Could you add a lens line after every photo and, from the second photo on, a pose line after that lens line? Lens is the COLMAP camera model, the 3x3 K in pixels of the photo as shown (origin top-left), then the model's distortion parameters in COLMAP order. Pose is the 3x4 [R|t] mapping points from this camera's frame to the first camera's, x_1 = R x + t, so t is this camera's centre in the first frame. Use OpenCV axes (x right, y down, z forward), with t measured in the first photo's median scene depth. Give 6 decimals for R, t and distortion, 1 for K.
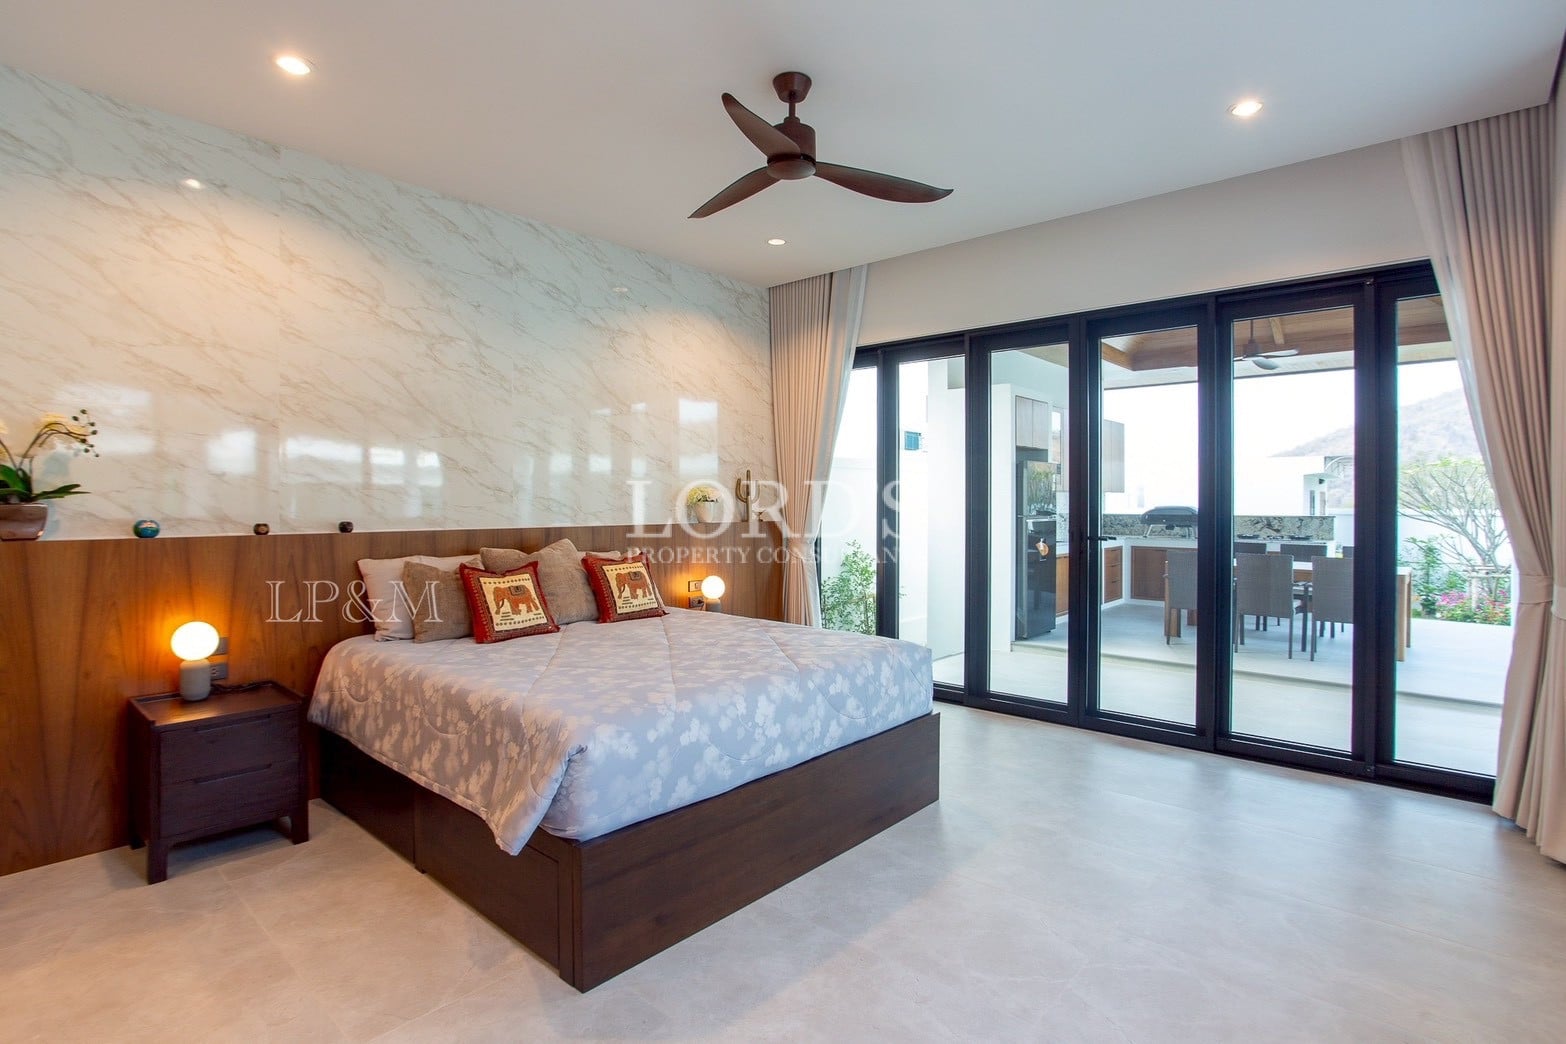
lens RADIAL K [[793.3, 0, 782.4], [0, 793.3, 505.0], [0, 0, 1]] dist [-0.038640, 0.000164]
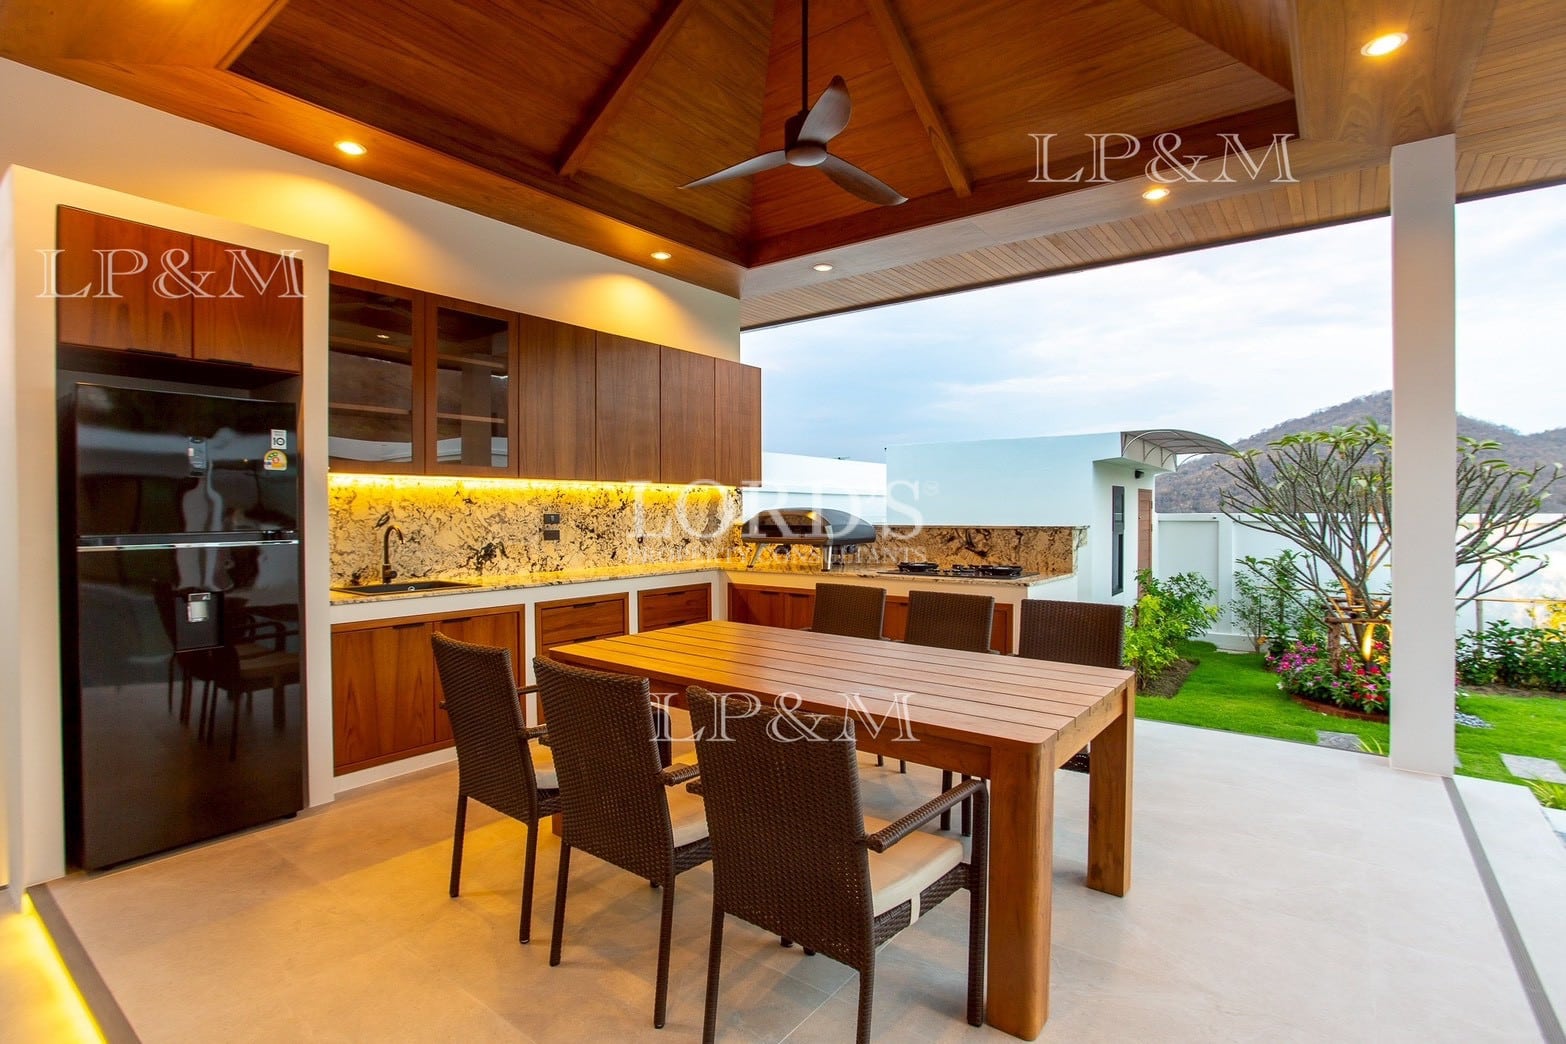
lens RADIAL K [[767.2, 0, 812.2], [0, 767.2, 517.5], [0, 0, 1]] dist [-0.056851, 0.013998]
pose [[0.994880, -0.004970, 0.100945, 0.405827], [0.004326, 0.999969, 0.006598, 0.003401], [-0.100975, -0.006128, 0.994870, 0.428059]]
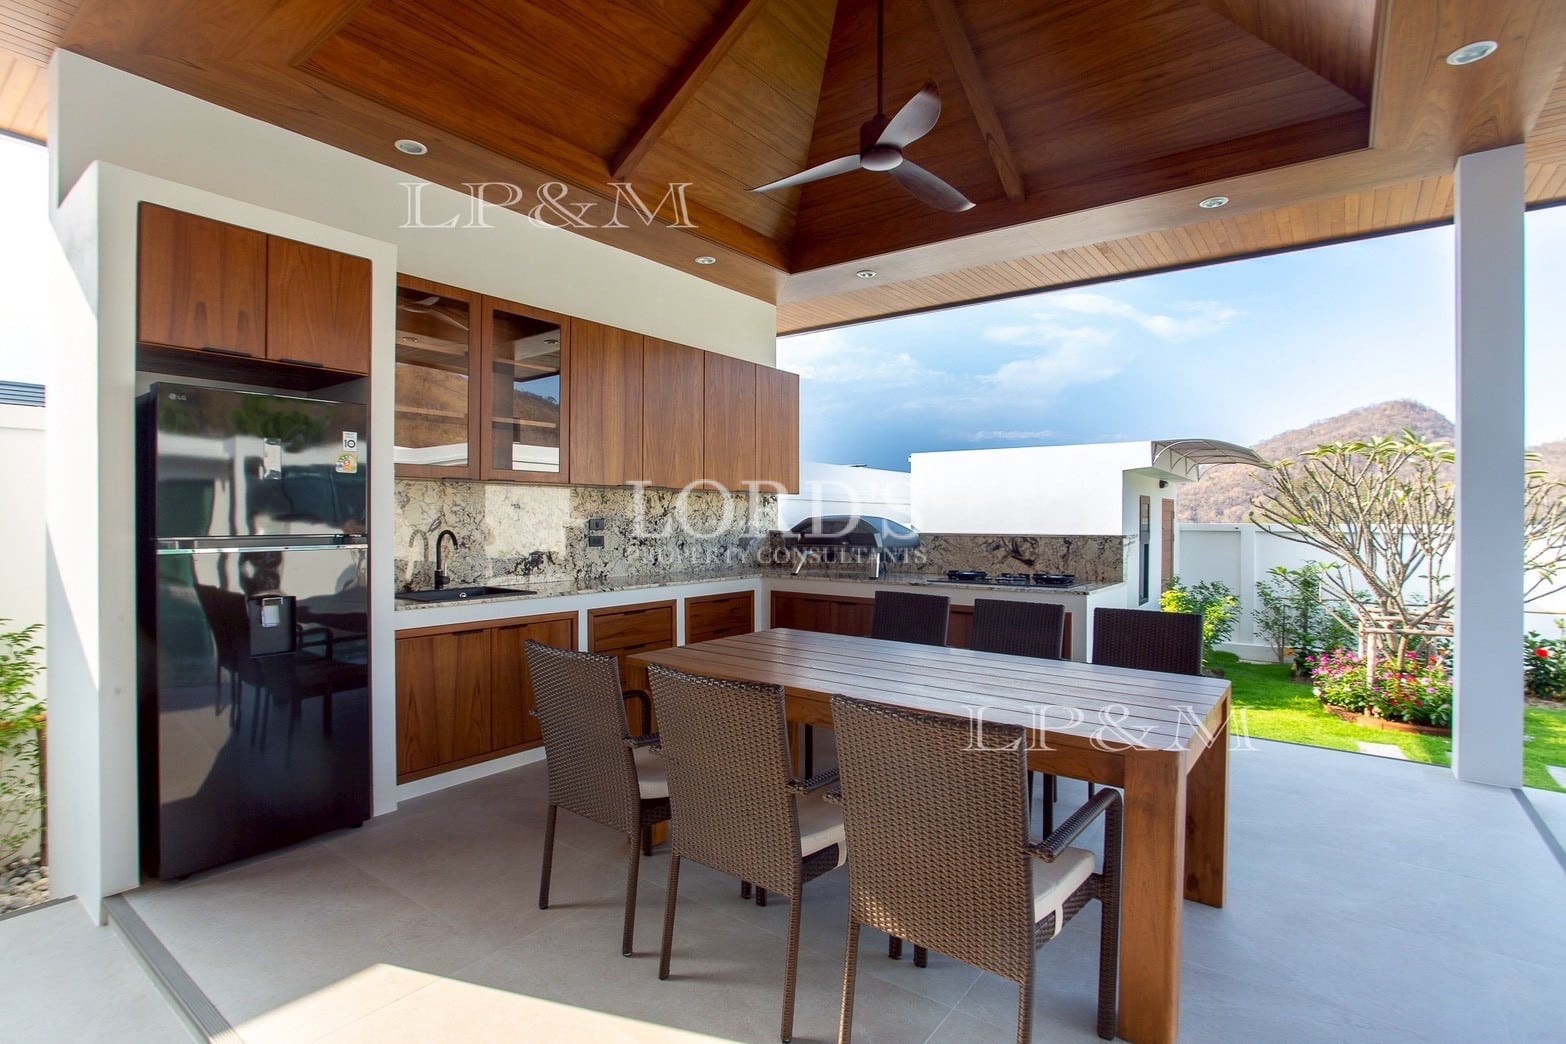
lens RADIAL K [[768.5, 0, 810.9], [0, 768.5, 522.7], [0, 0, 1]] dist [-0.055345, 0.013948]
pose [[0.994683, 0.001022, 0.102982, 0.376930], [-0.001305, 0.999996, 0.002676, 0.003885], [-0.102979, -0.002796, 0.994680, 0.433171]]
